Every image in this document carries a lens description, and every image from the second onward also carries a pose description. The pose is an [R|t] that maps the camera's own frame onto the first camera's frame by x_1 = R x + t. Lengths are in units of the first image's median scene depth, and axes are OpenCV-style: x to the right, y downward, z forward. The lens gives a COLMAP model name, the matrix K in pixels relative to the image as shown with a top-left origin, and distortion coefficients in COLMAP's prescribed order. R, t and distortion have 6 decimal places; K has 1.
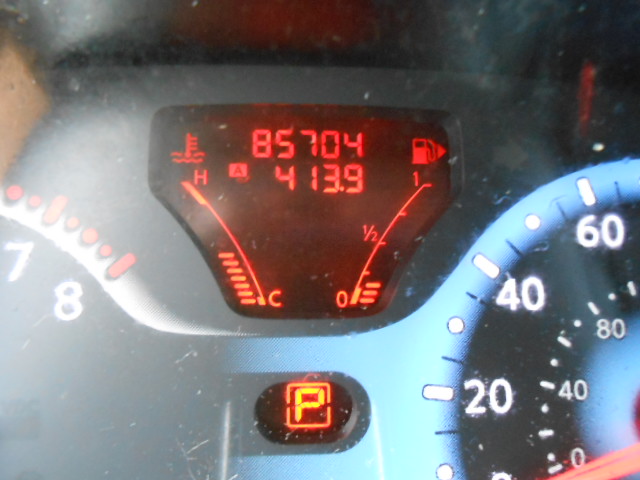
lens RADIAL K [[485.9, 0, 319.3], [0, 485.9, 239.3], [0, 0, 1]] dist [-0.041170, 0.043313]
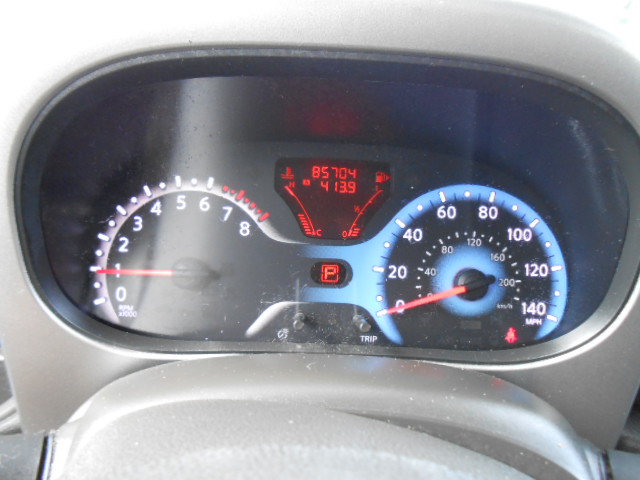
lens RADIAL K [[485.9, 0, 319.6], [0, 485.9, 239.6], [0, 0, 1]] dist [-0.041170, 0.043313]
pose [[0.997997, 0.045692, -0.043741, 0.028877], [-0.043887, 0.998179, 0.041373, 0.052410], [0.045552, -0.039370, 0.998186, -1.623906]]
